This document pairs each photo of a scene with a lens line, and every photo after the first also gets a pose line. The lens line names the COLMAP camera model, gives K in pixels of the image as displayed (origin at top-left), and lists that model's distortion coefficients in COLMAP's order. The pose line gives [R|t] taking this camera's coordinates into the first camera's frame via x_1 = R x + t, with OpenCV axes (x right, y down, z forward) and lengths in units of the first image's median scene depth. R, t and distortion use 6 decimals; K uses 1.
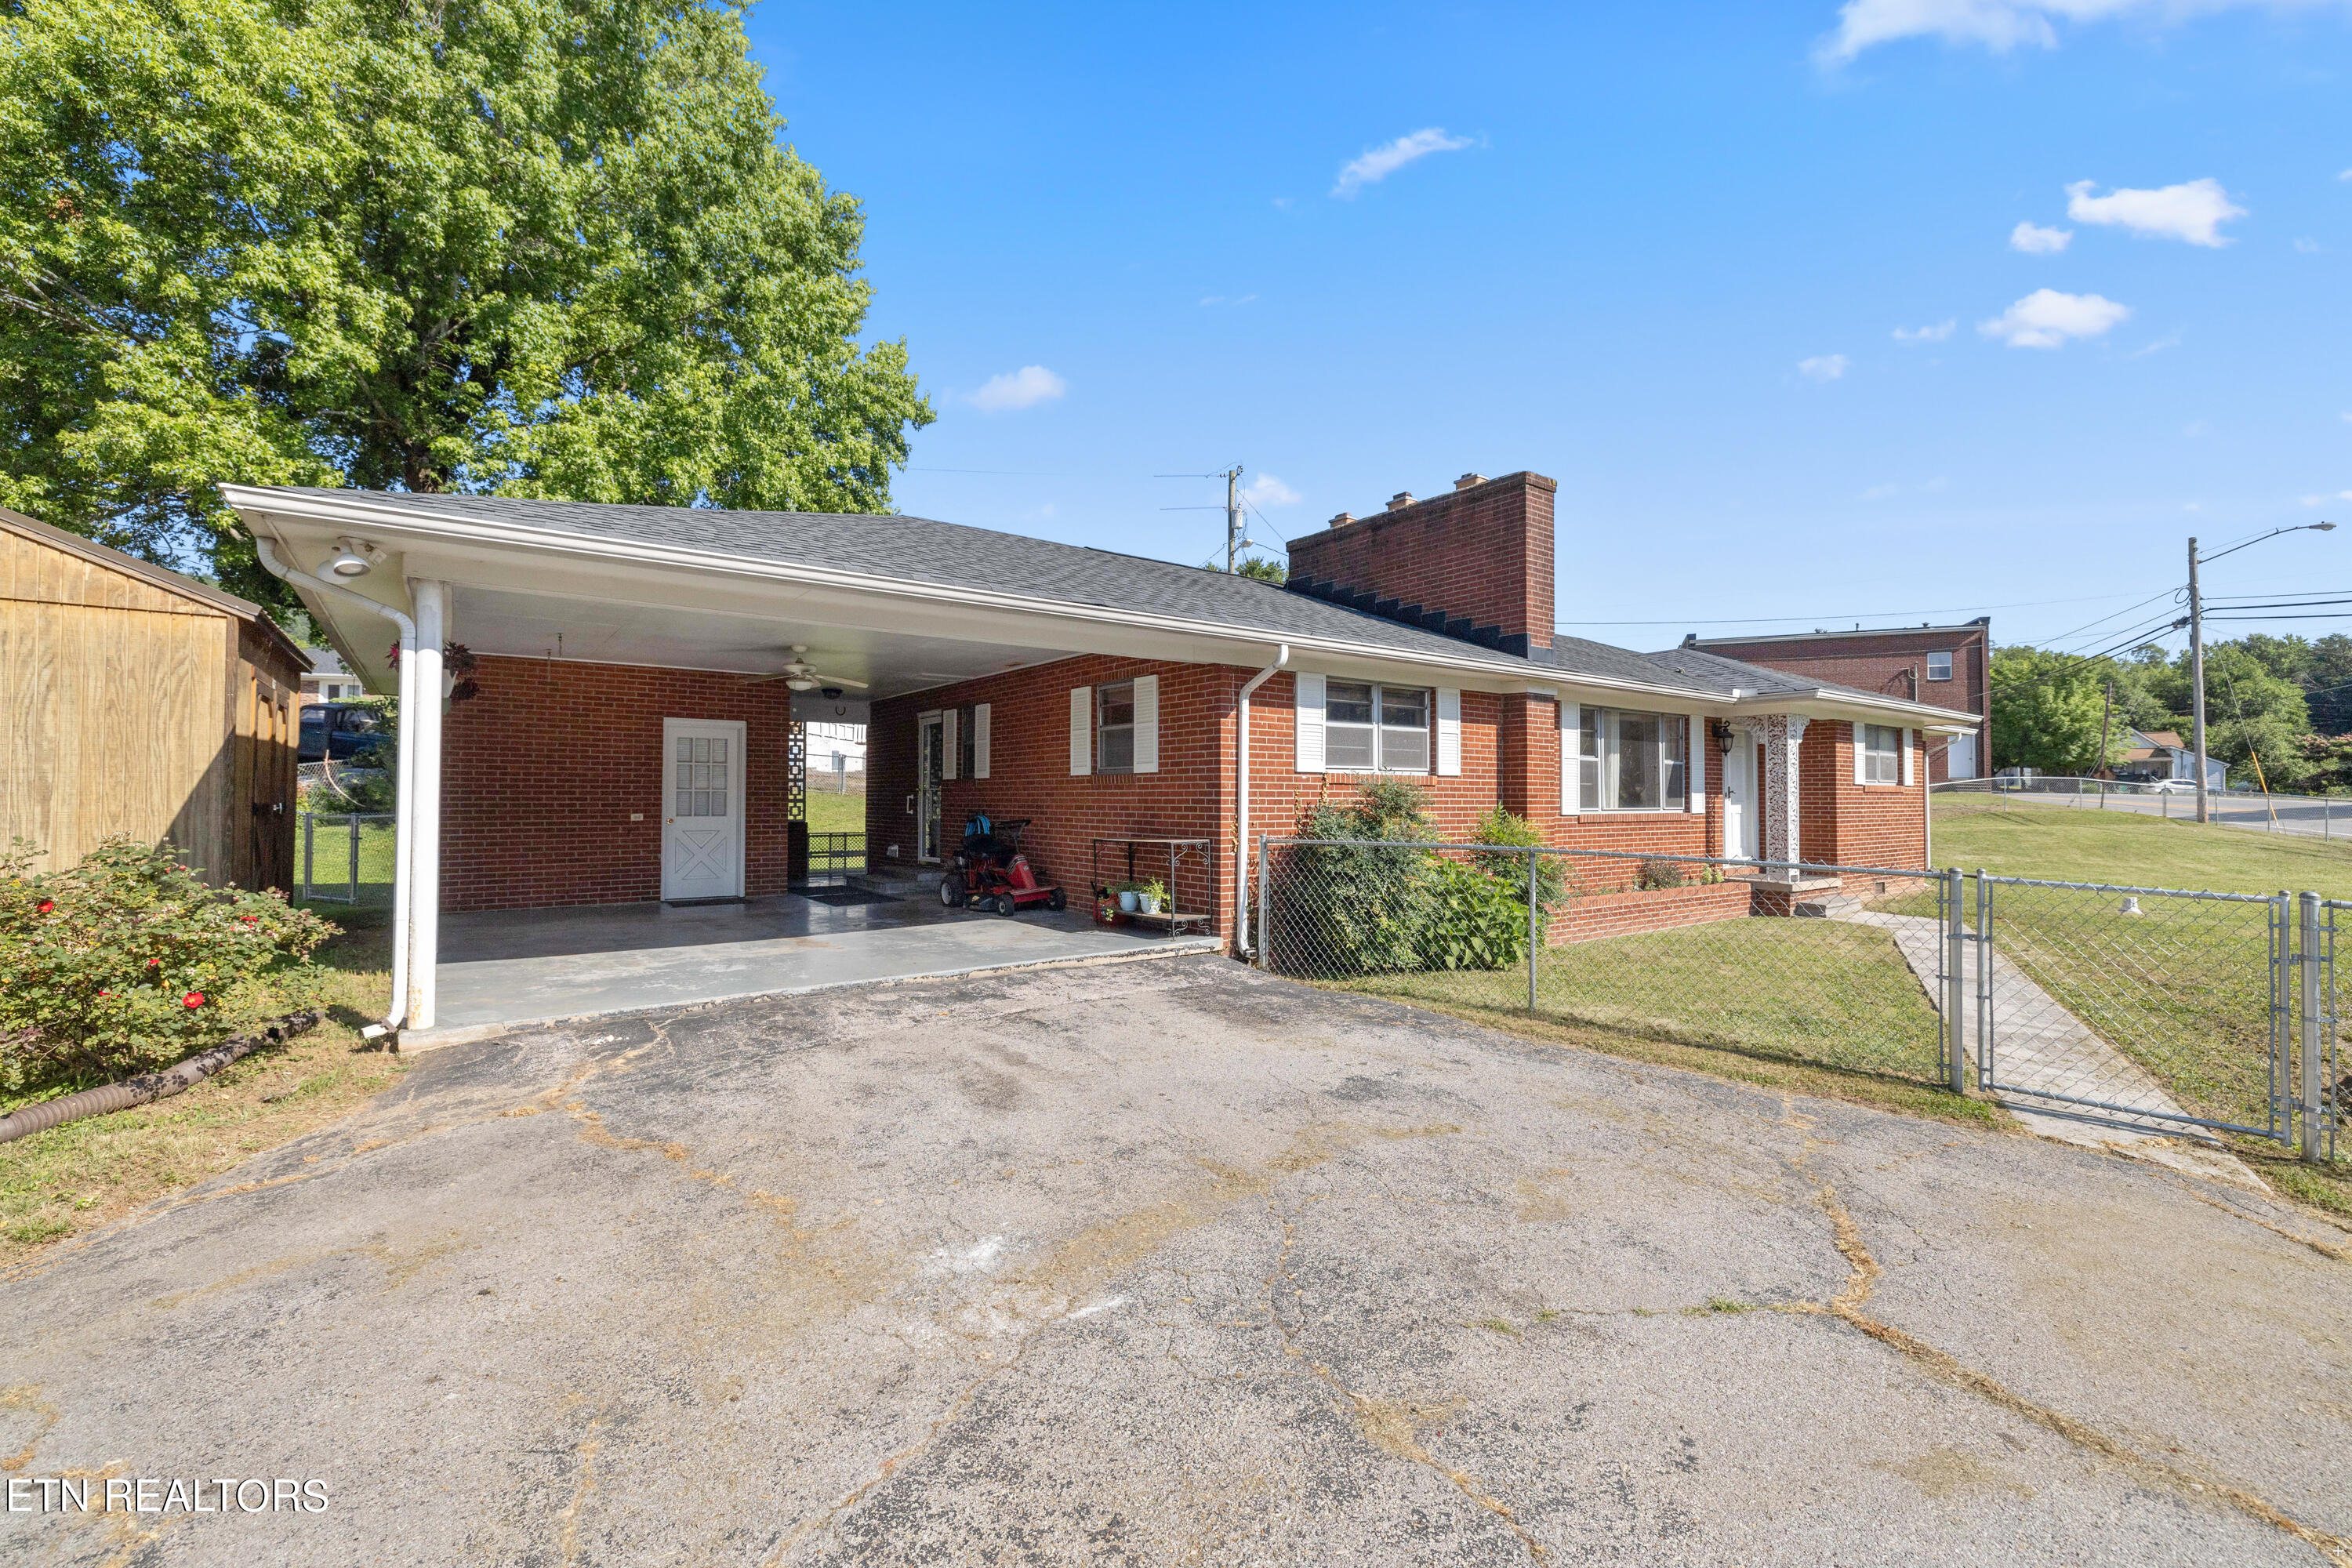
lens RADIAL K [[982.0, 0, 1170.4], [0, 982.0, 781.2], [0, 0, 1]] dist [-0.002856, -0.000362]
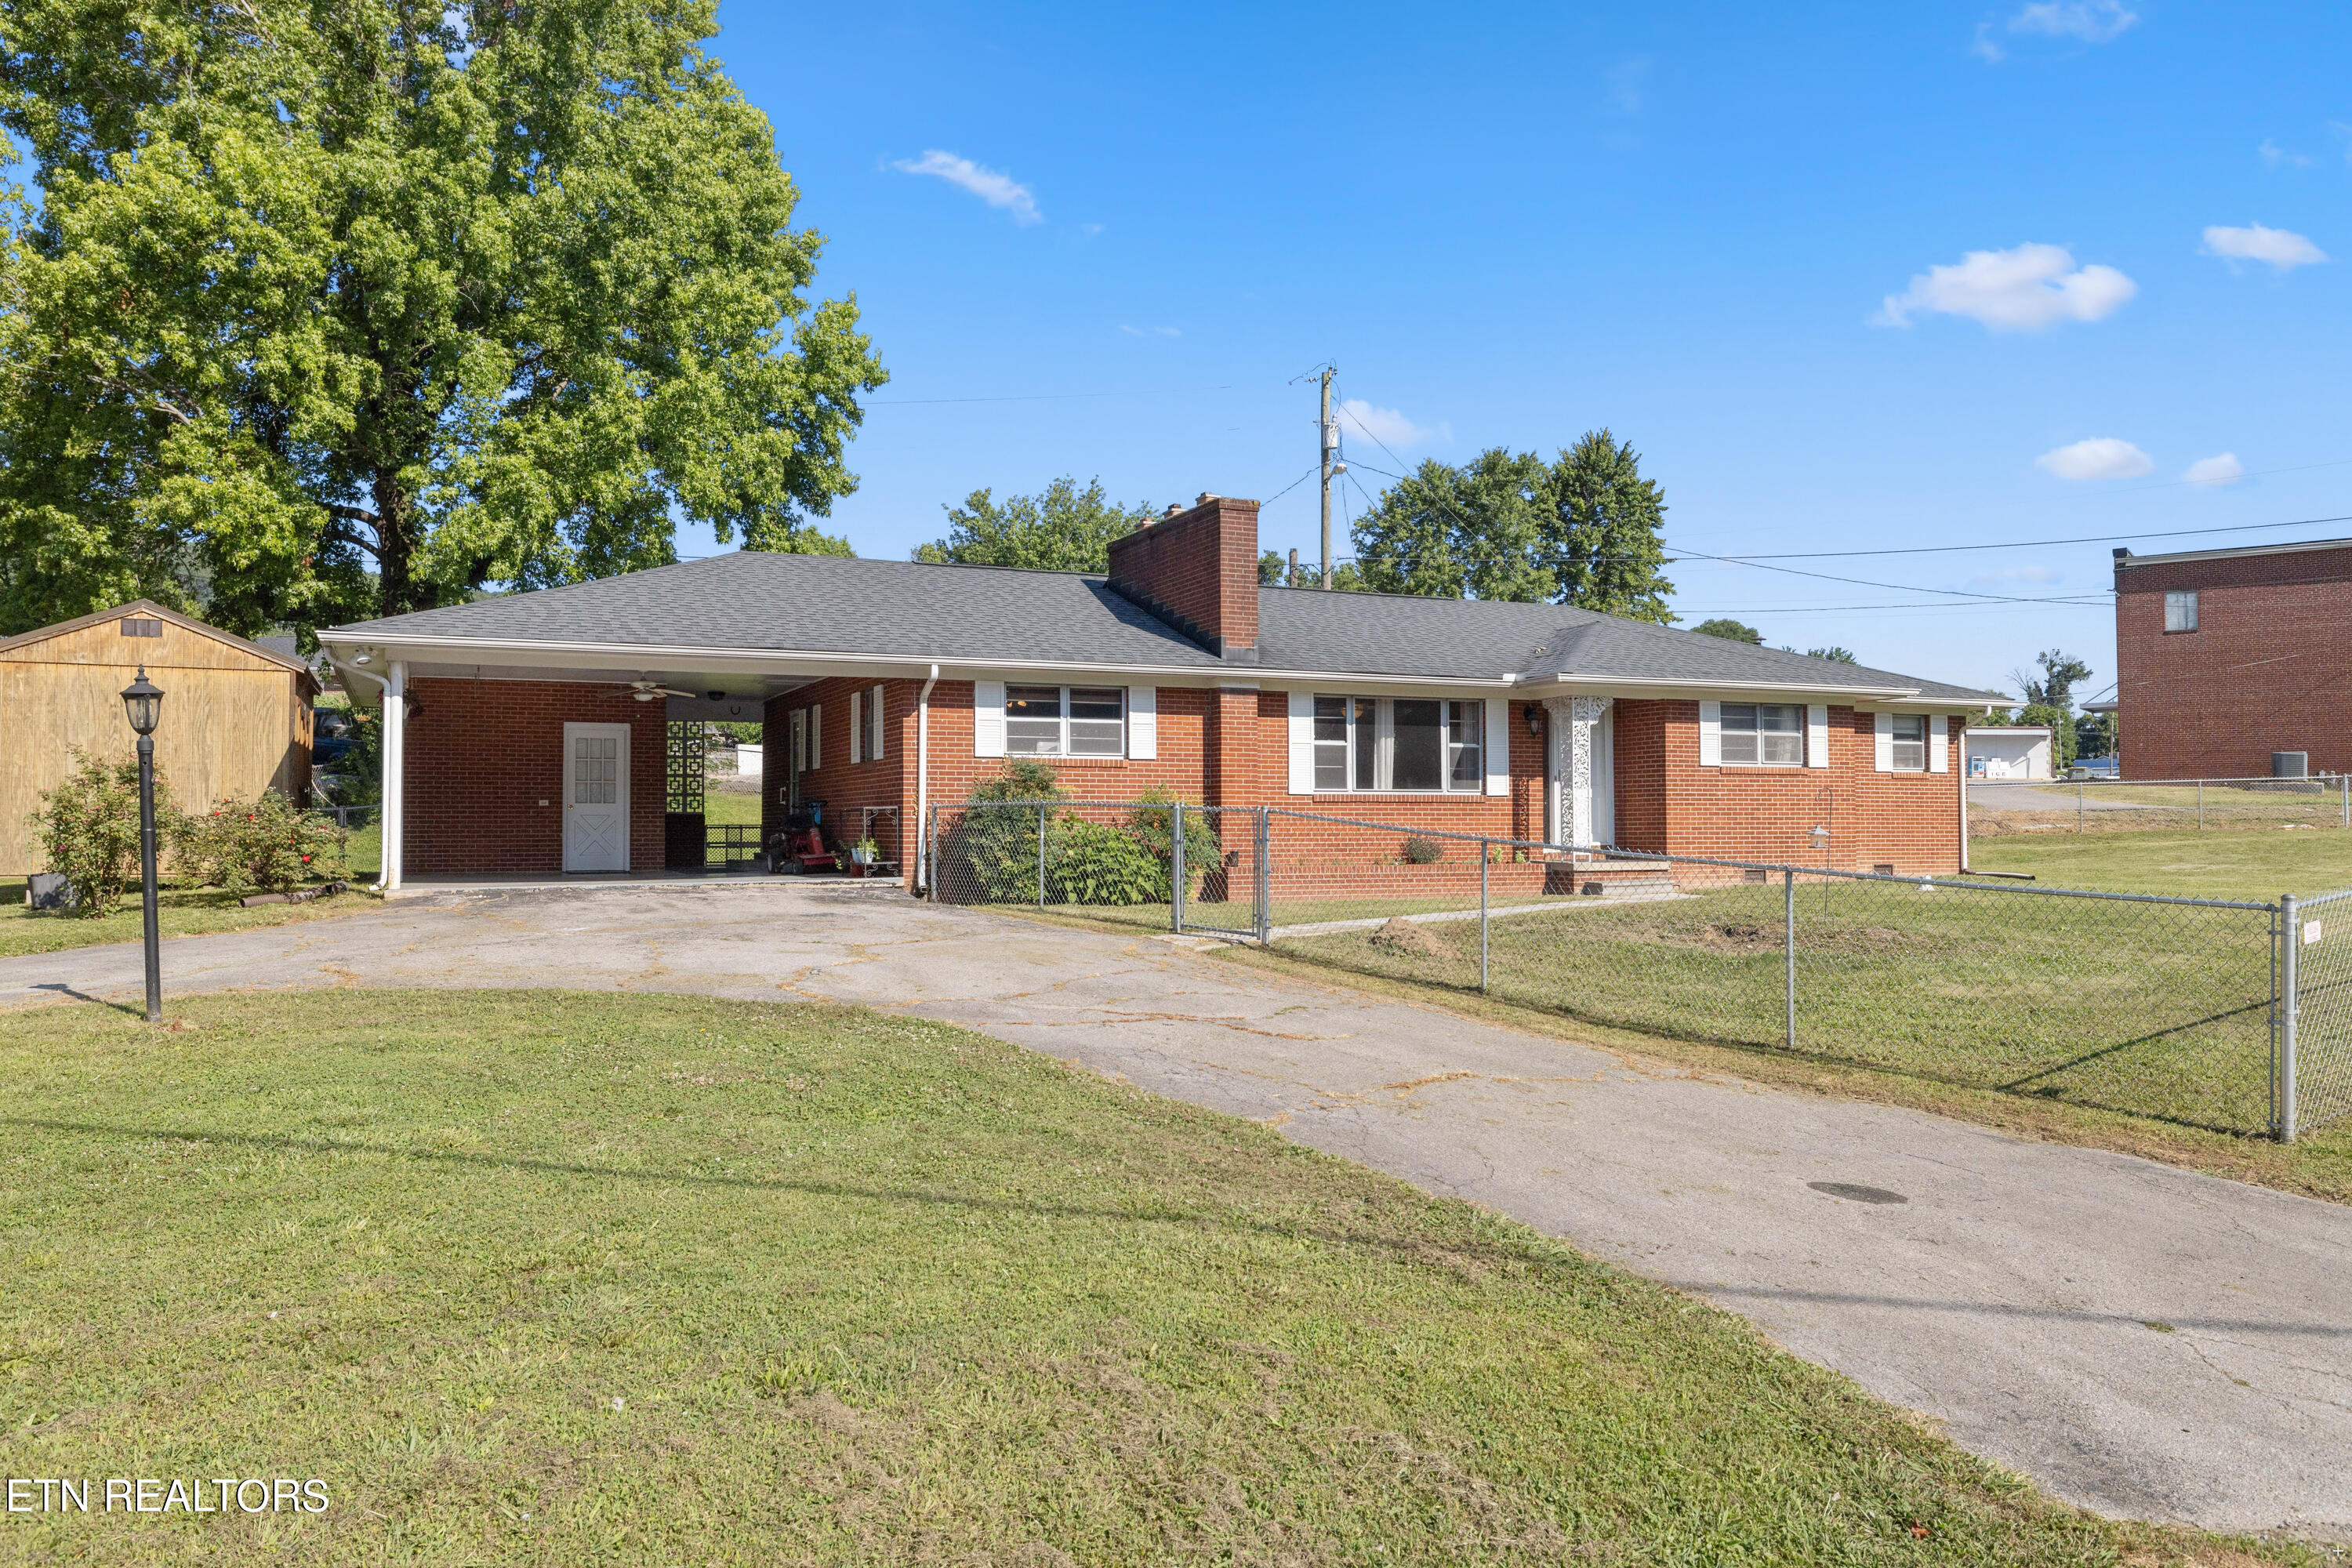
lens RADIAL K [[1703.9, 0, 1176.0], [0, 1703.9, 784.0], [0, 0, 1]] dist [-0.003064, 0.000470]
pose [[0.976503, -0.011399, -0.215202, 0.652056], [0.009289, 0.999898, -0.010811, 0.040302], [0.215303, 0.008558, 0.976510, -0.866371]]
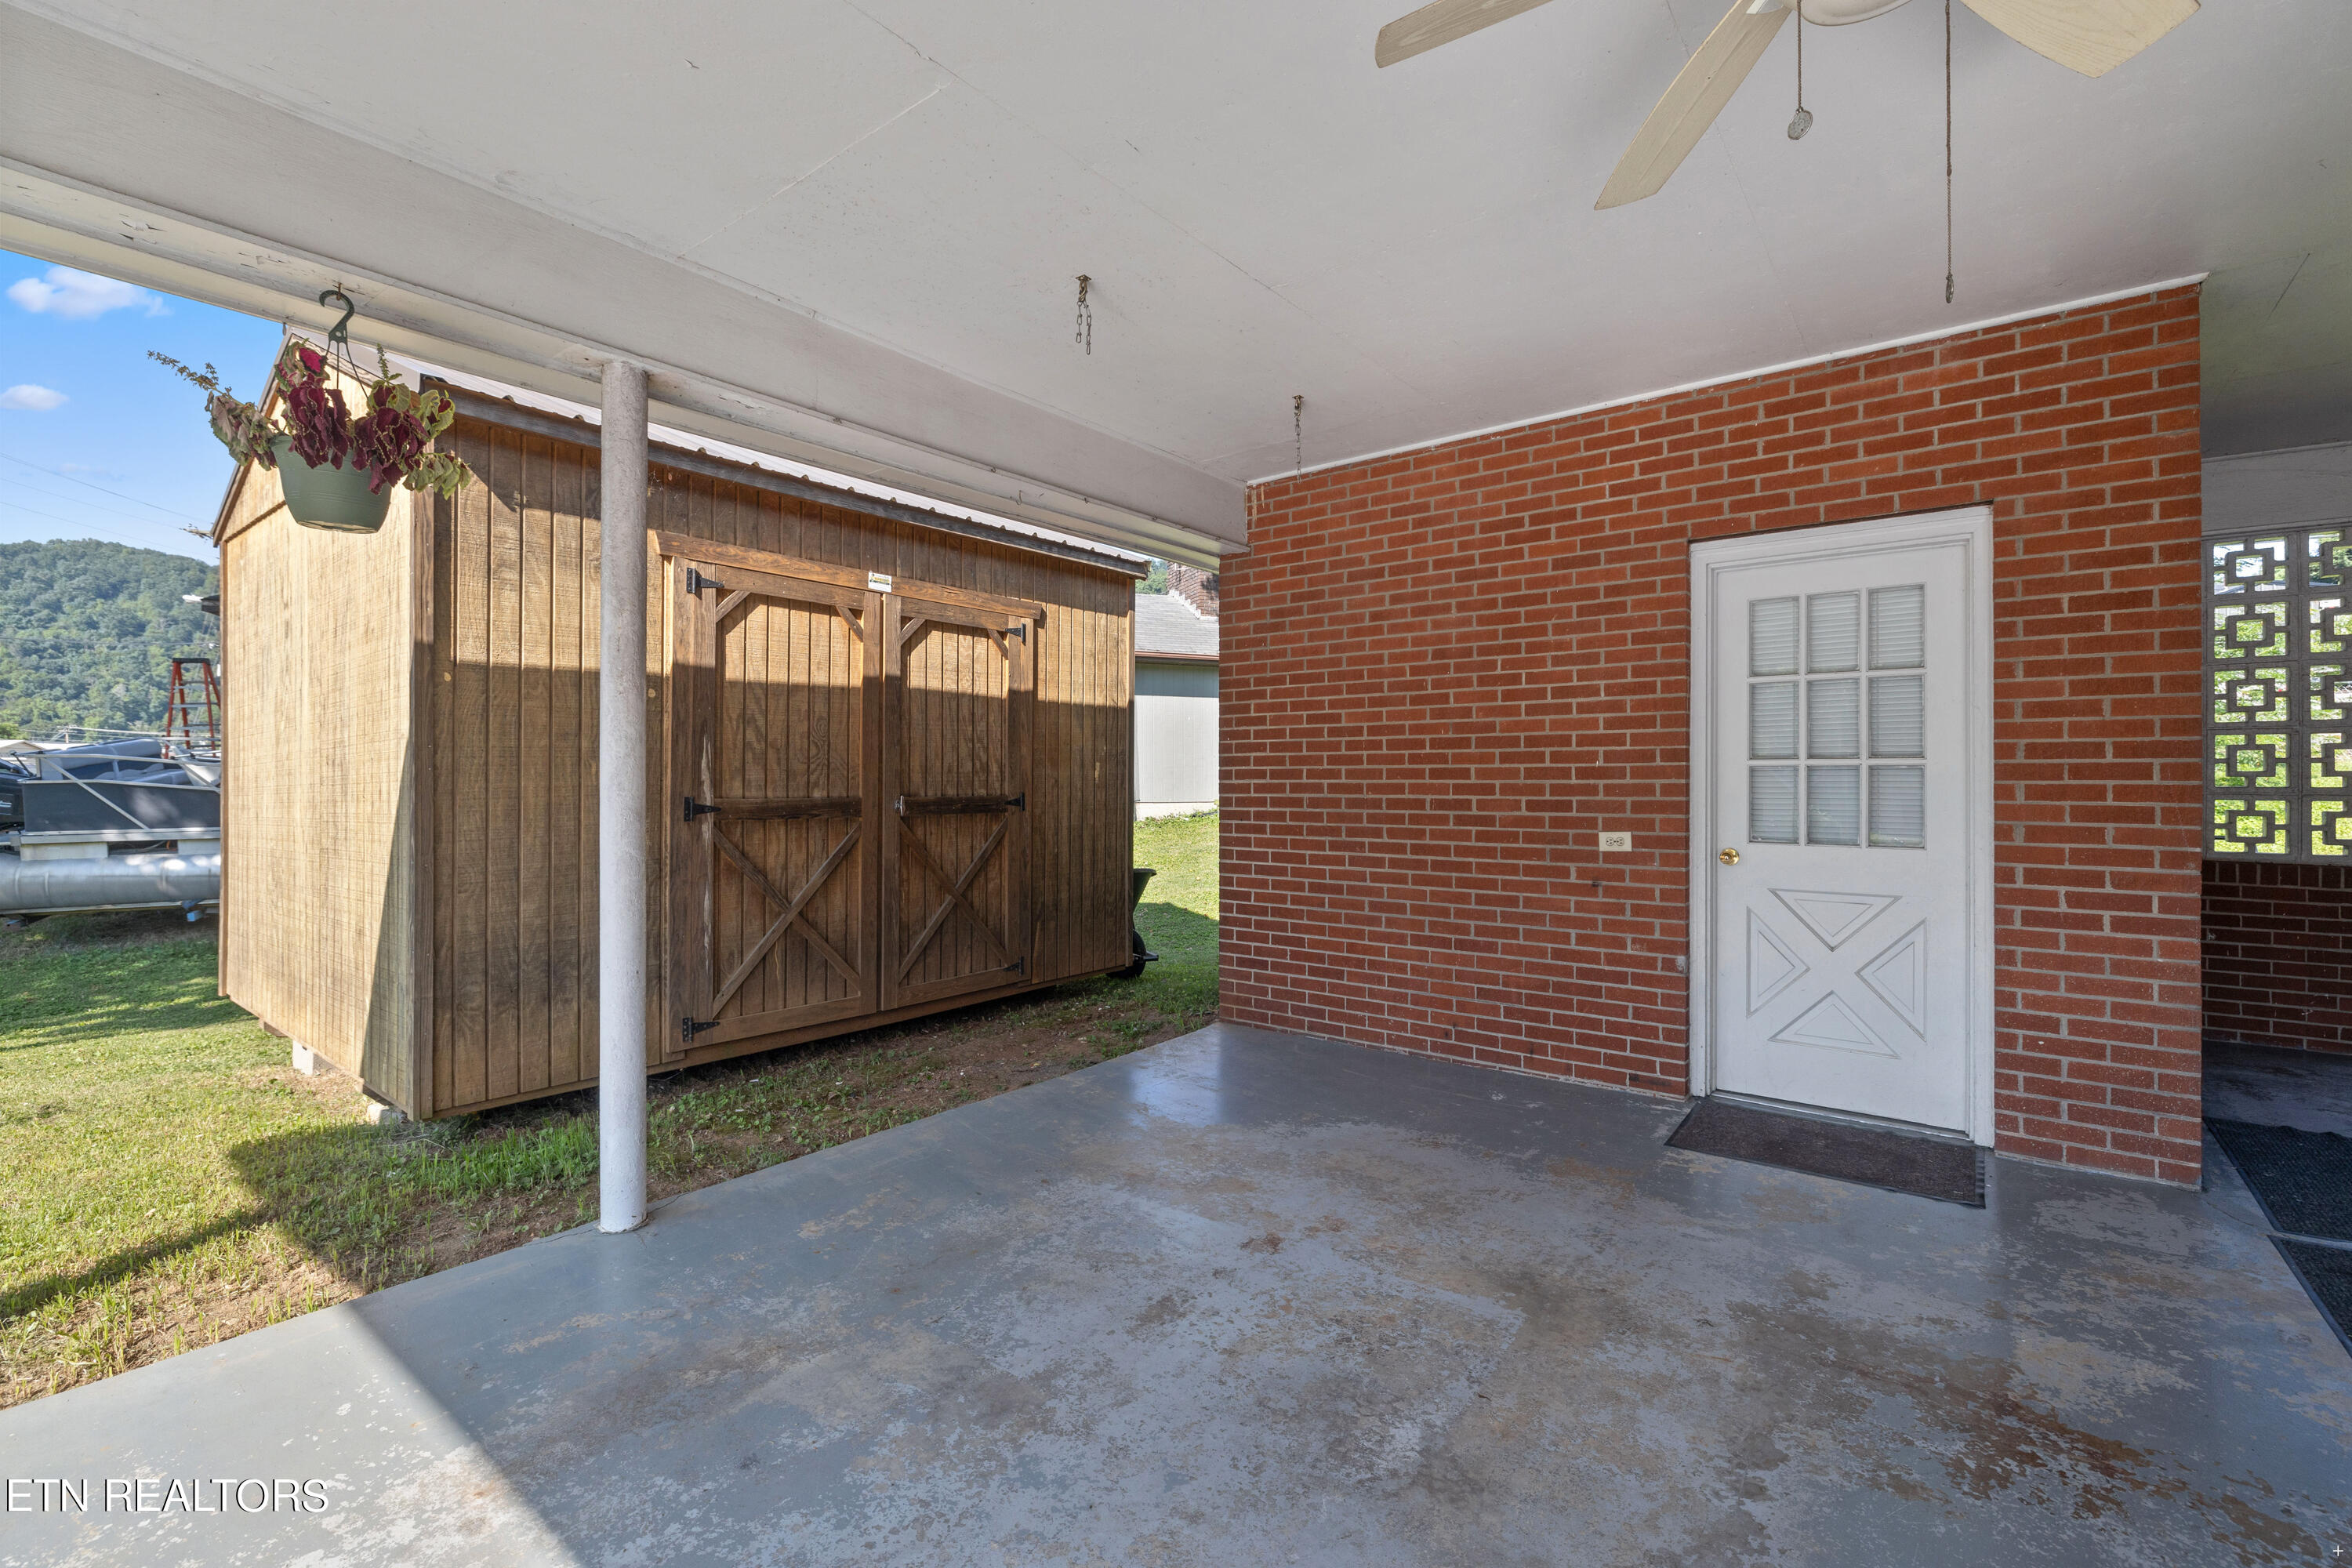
lens RADIAL K [[1030.0, 0, 1176.0], [0, 1030.0, 784.0], [0, 0, 1]] dist [-0.000282, -0.000012]
pose [[0.265631, -0.002627, -0.964071, -0.213890], [0.014018, 0.999901, 0.001138, 0.012584], [0.963973, -0.013817, 0.265641, 0.697165]]
